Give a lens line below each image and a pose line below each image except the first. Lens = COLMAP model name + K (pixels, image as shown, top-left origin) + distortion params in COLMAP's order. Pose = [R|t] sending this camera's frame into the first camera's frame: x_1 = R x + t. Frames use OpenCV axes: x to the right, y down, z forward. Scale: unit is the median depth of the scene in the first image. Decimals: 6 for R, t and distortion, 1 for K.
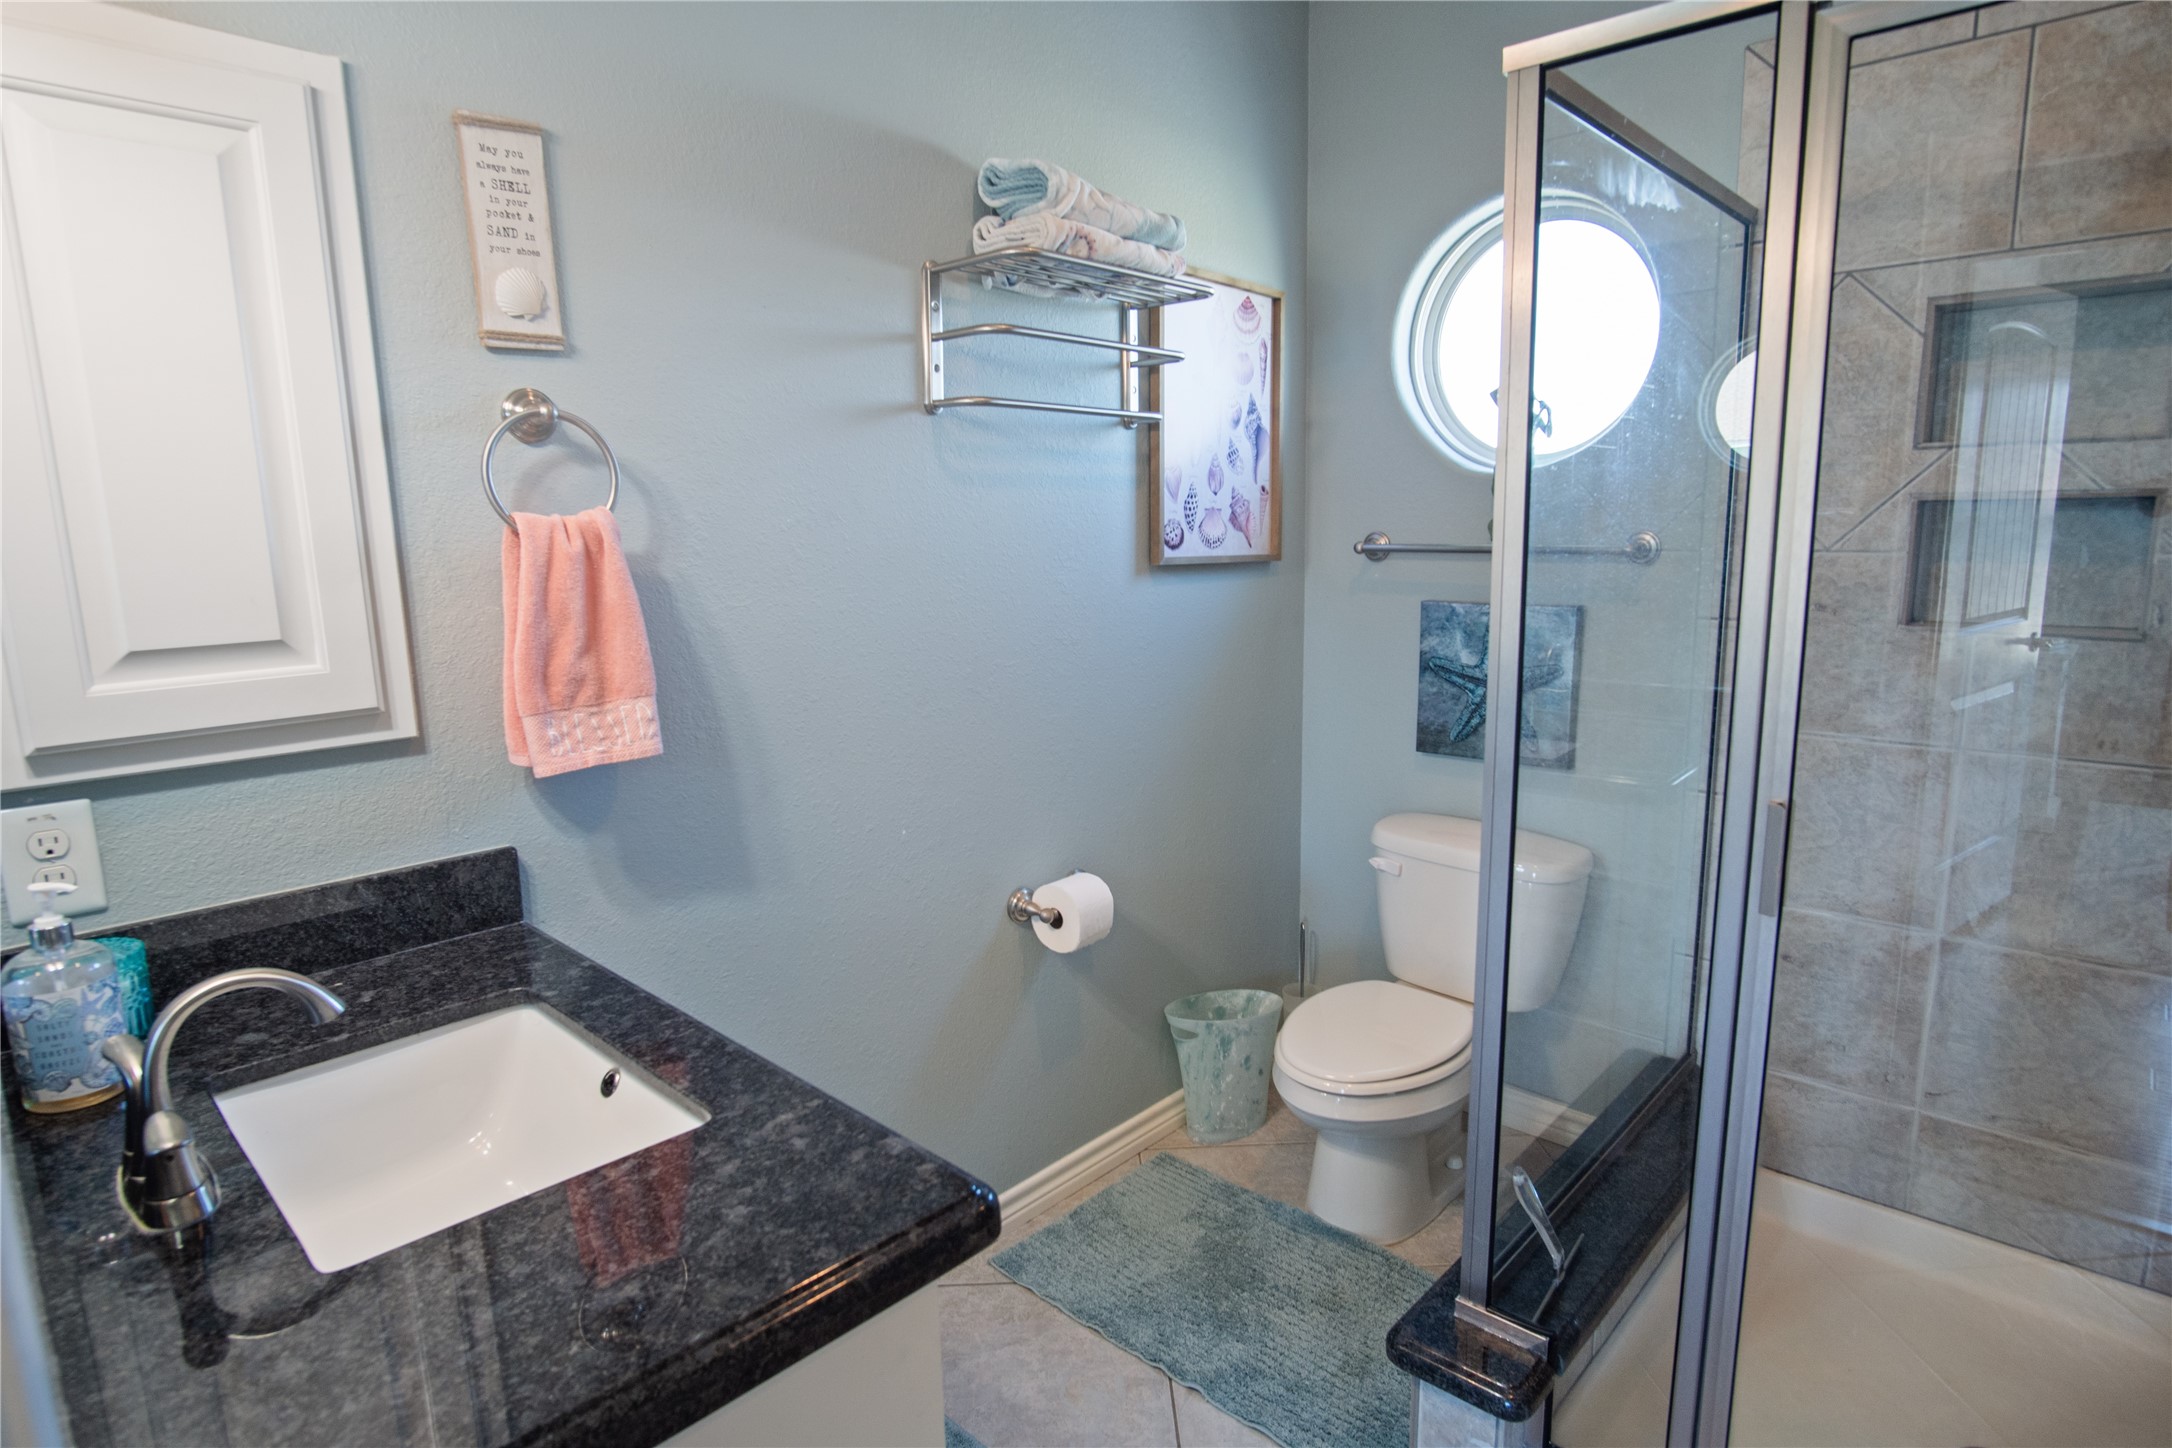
lens RADIAL K [[1166.0, 0, 1086.0], [0, 1166.0, 724.0], [0, 0, 1]] dist [-0.032752, 0.009118]
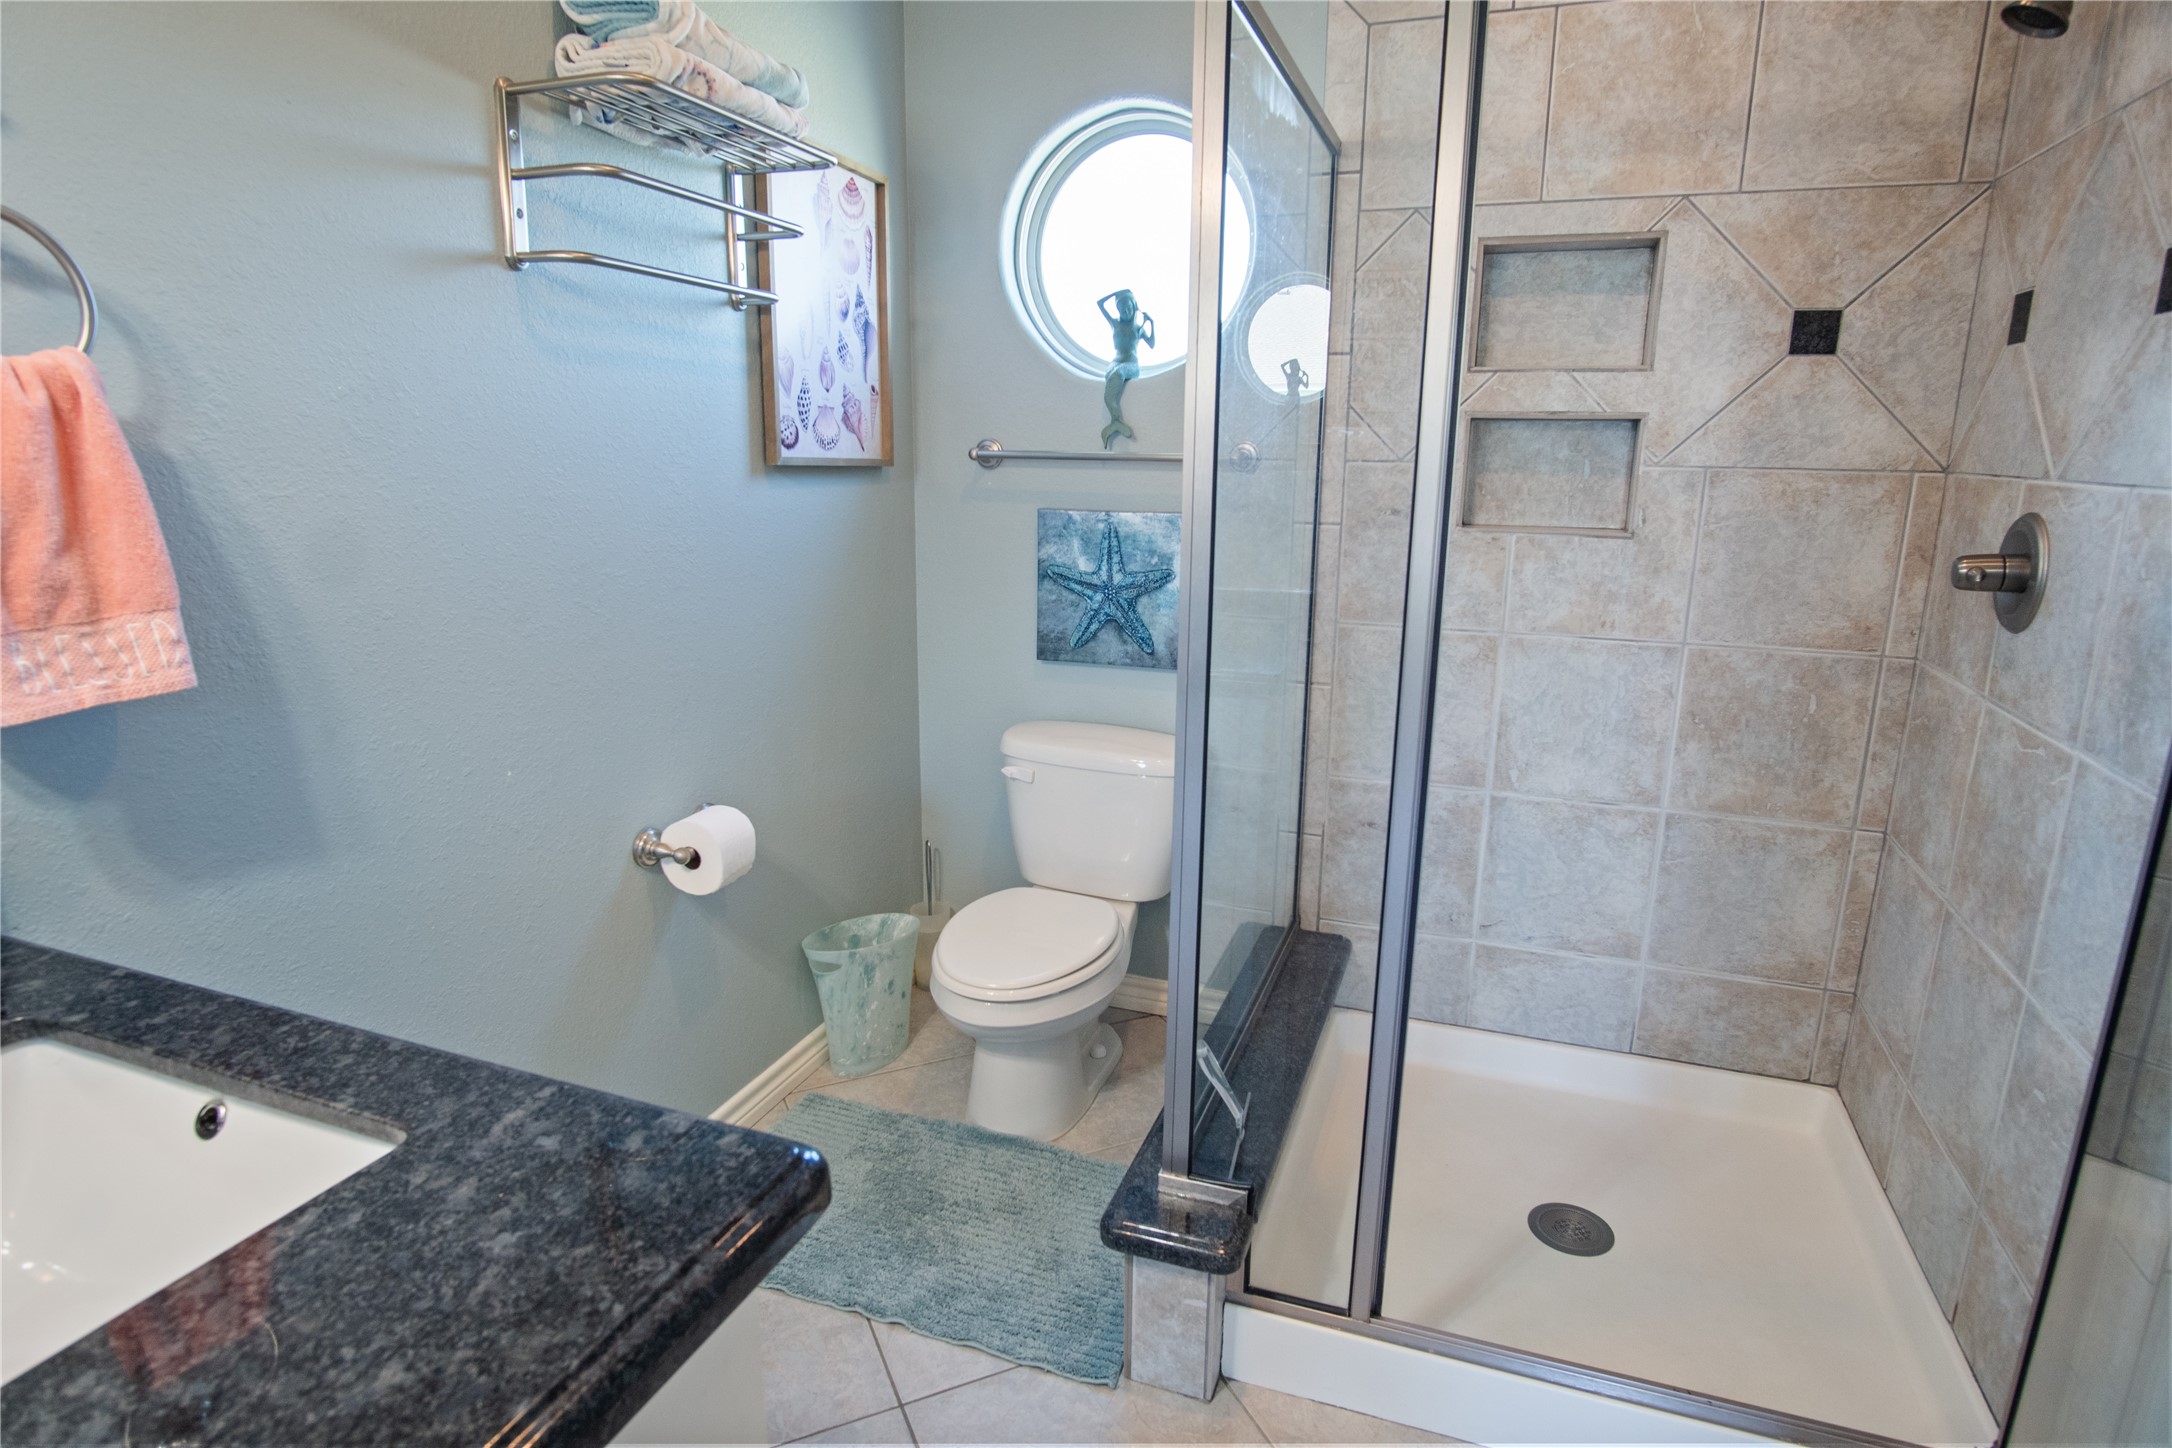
lens RADIAL K [[1166.0, 0, 1086.0], [0, 1166.0, 724.0], [0, 0, 1]] dist [-0.032752, 0.009118]
pose [[0.918263, -0.062723, 0.390971, -0.103606], [0.039819, 0.996997, 0.066426, 0.018973], [-0.393963, -0.045428, 0.918003, 0.072213]]
